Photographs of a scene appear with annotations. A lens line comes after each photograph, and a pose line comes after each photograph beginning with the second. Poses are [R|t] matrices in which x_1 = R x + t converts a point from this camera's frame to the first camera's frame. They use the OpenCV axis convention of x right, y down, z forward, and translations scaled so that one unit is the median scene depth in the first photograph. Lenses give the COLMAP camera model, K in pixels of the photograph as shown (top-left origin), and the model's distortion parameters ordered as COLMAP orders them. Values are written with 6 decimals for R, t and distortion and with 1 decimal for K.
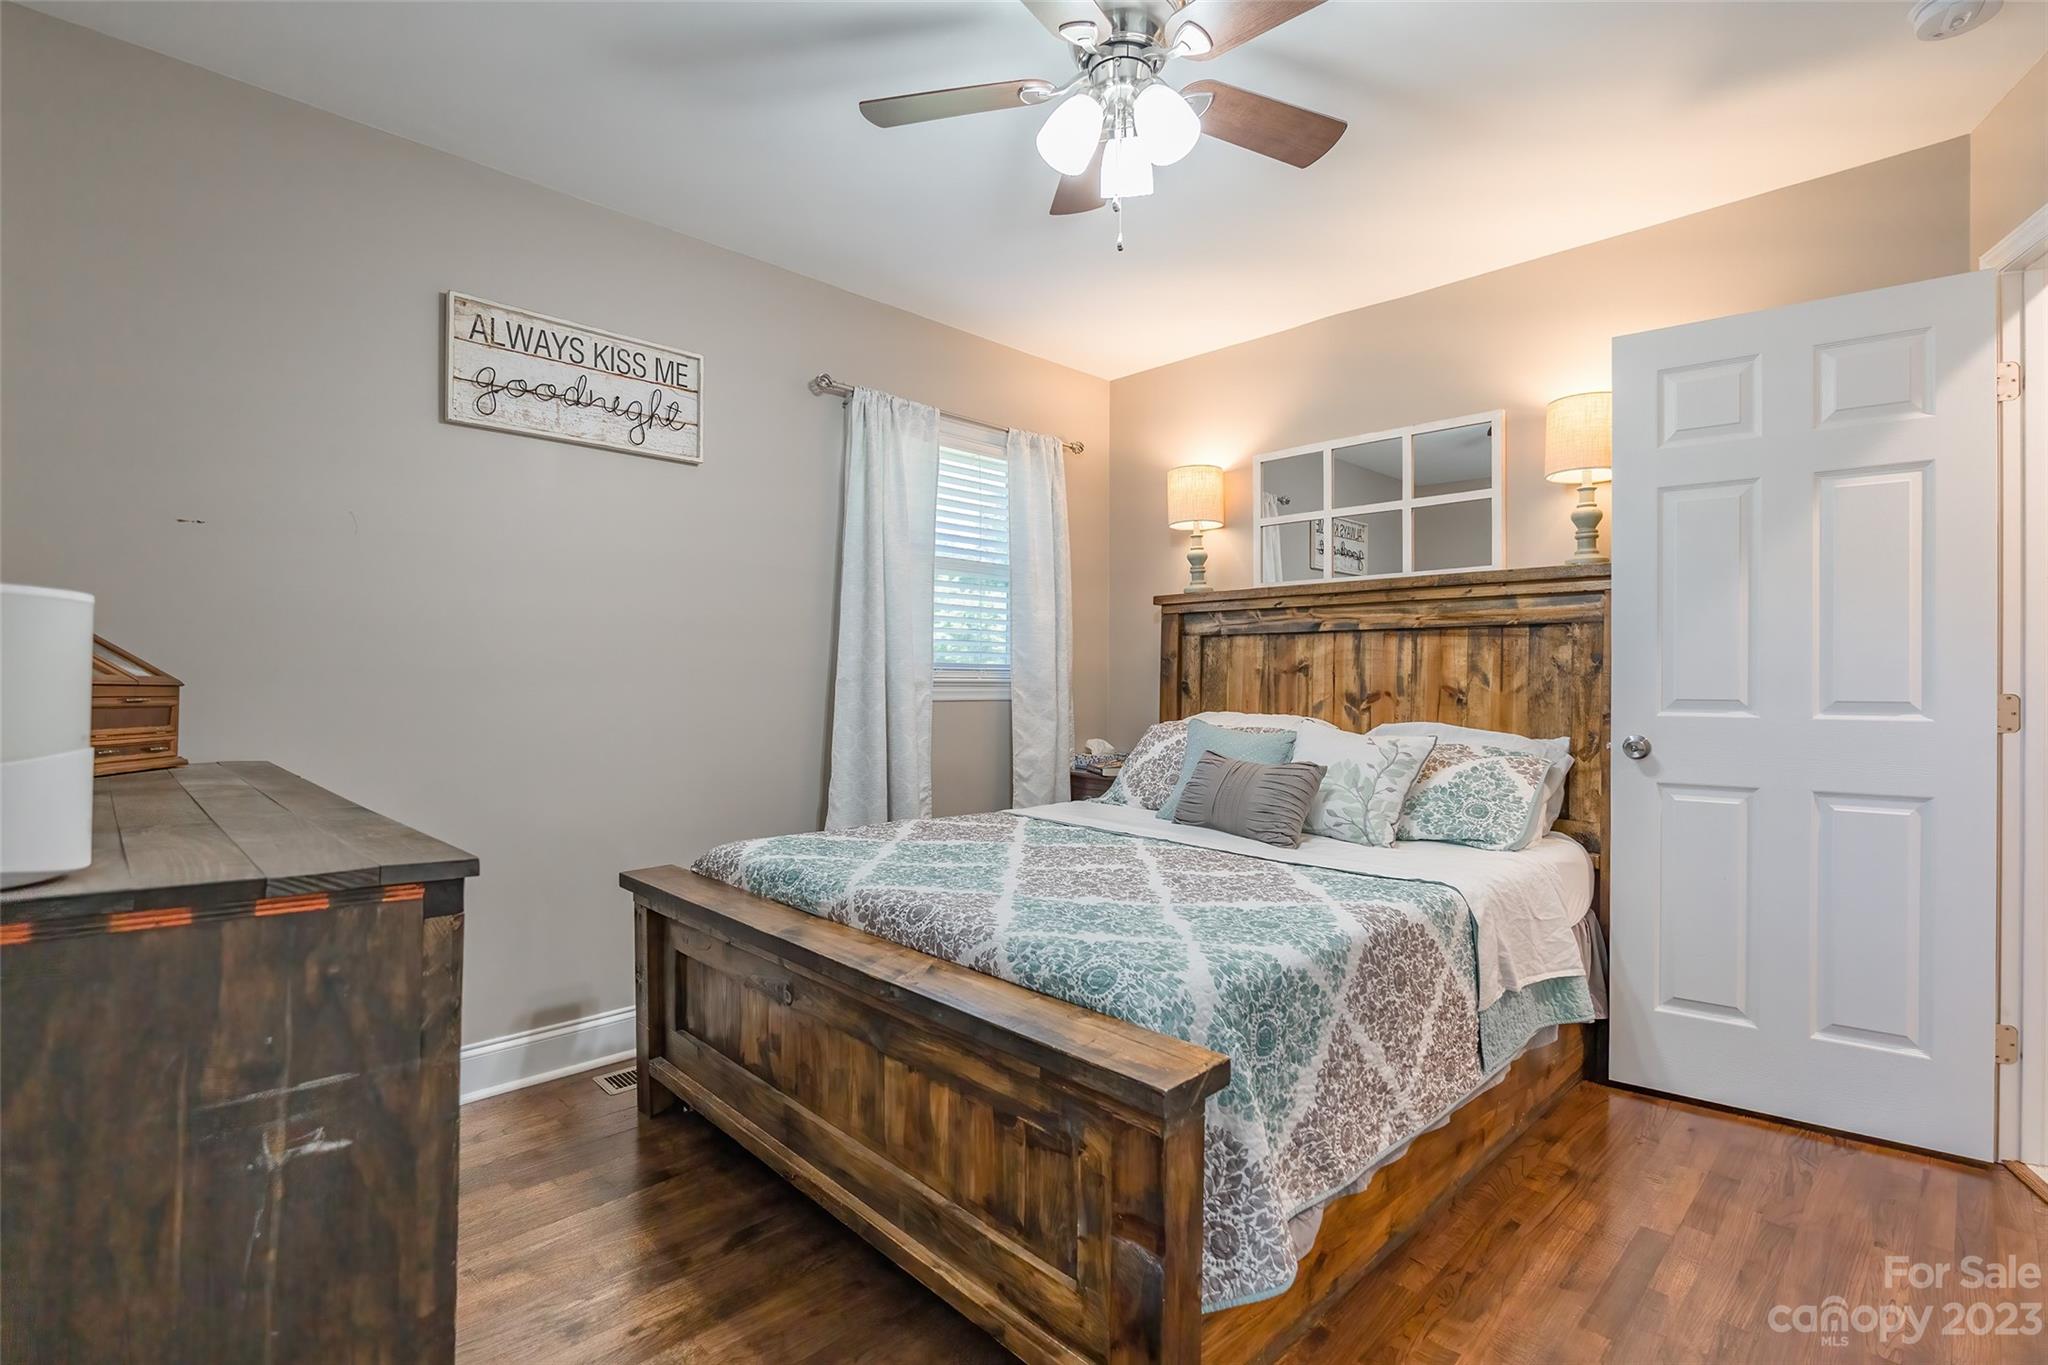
lens RADIAL K [[944.5, 0, 1024.0], [0, 944.5, 682.5], [0, 0, 1]] dist [-0.004763, -0.000203]
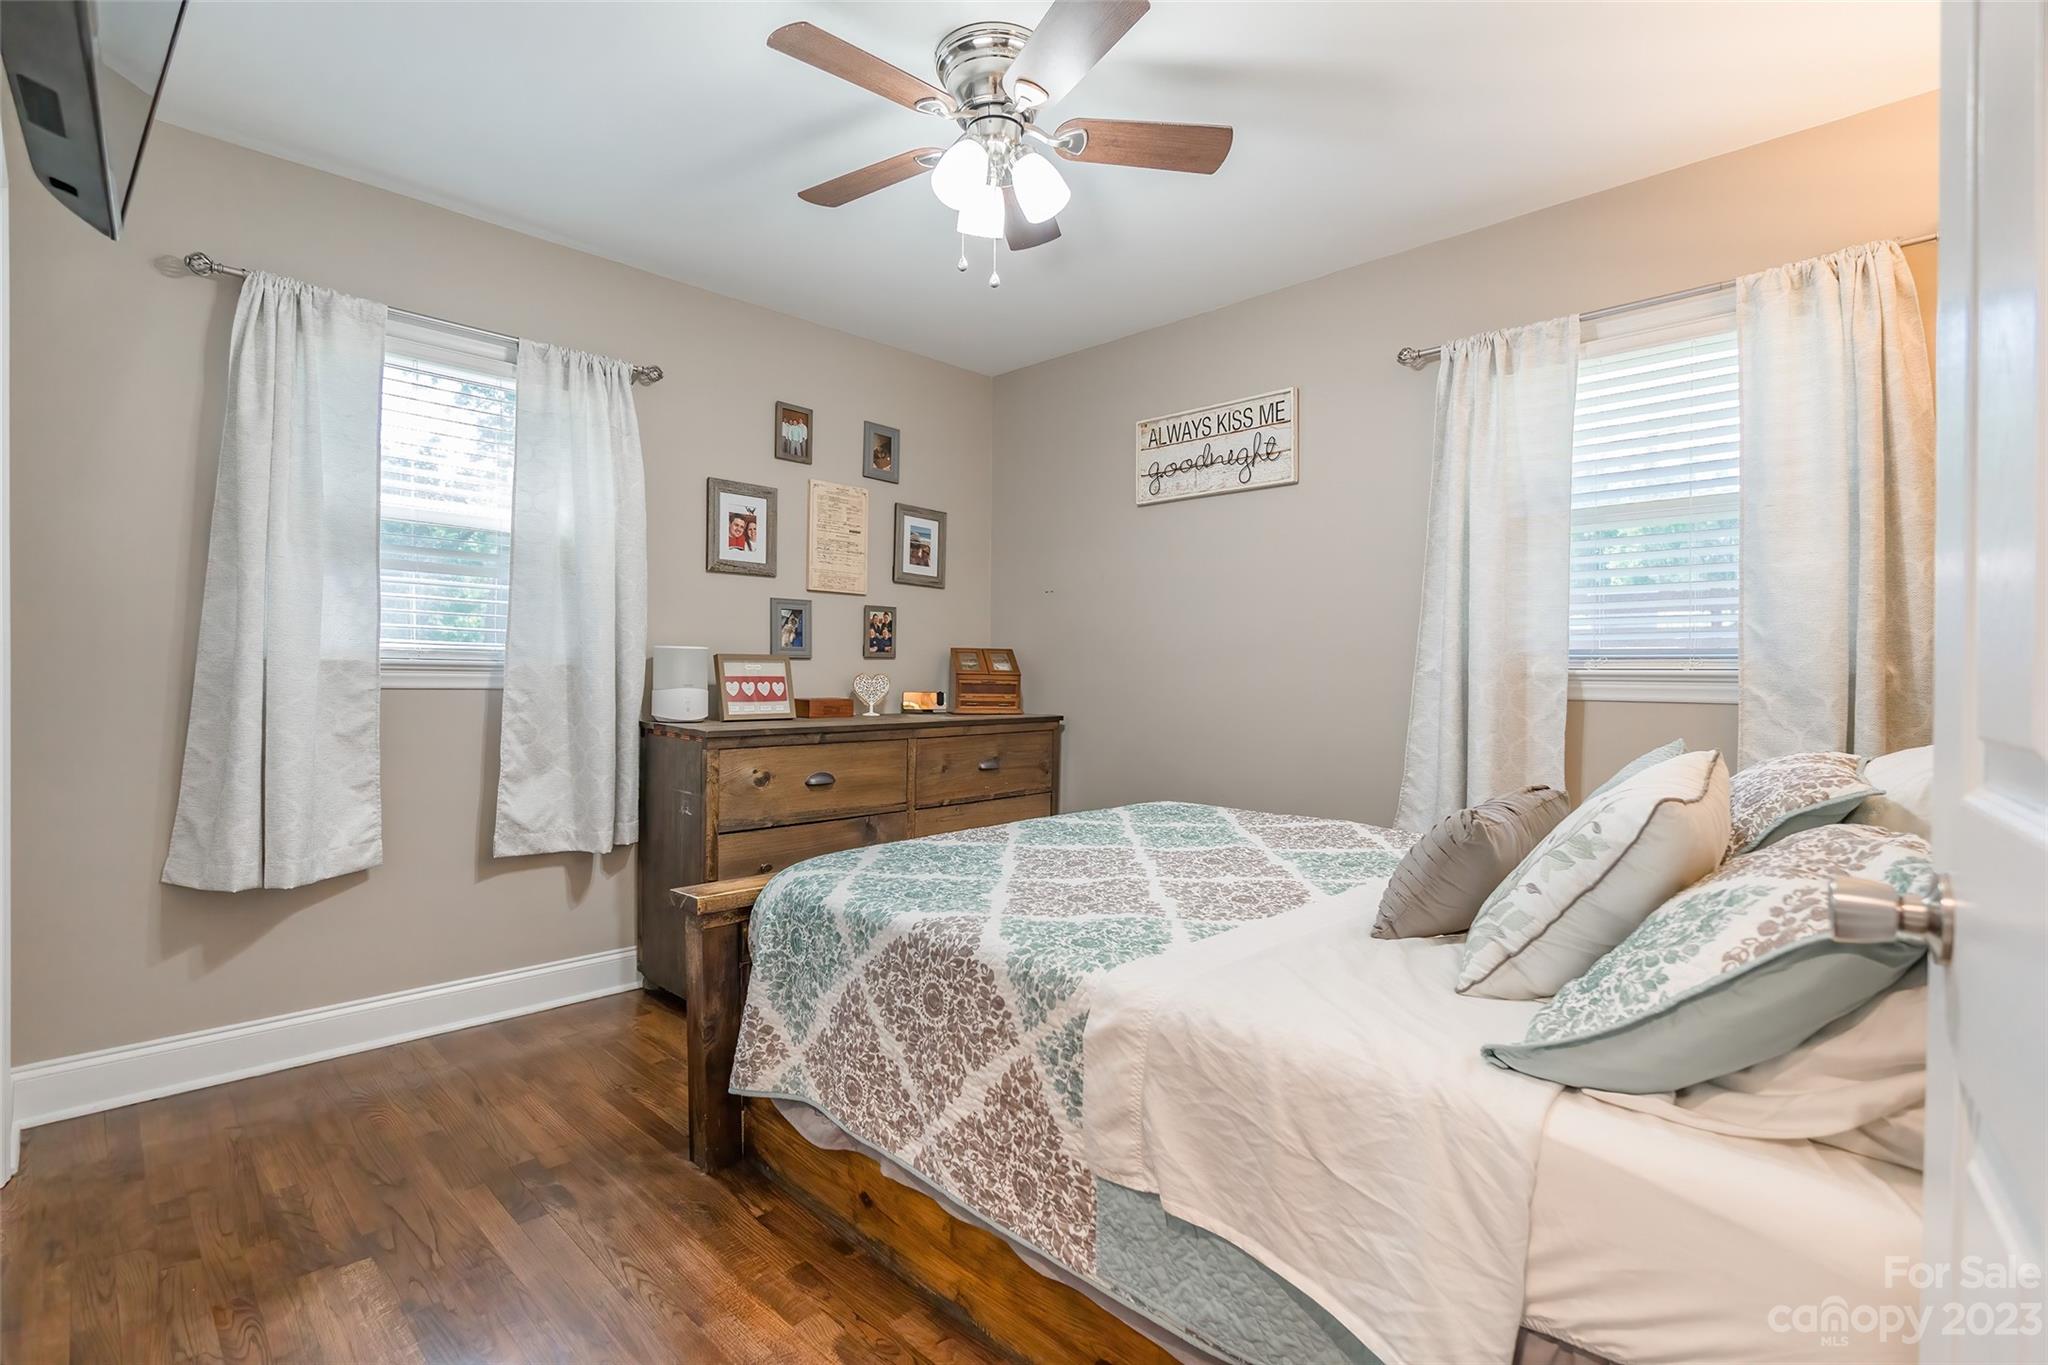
lens RADIAL K [[944.5, 0, 1024.0], [0, 944.5, 682.5], [0, 0, 1]] dist [-0.004763, -0.000203]
pose [[0.021720, 0.007654, -0.999735, 0.841435], [-0.007268, 0.999945, 0.007498, 0.004006], [0.999738, 0.007103, 0.021774, 0.693049]]
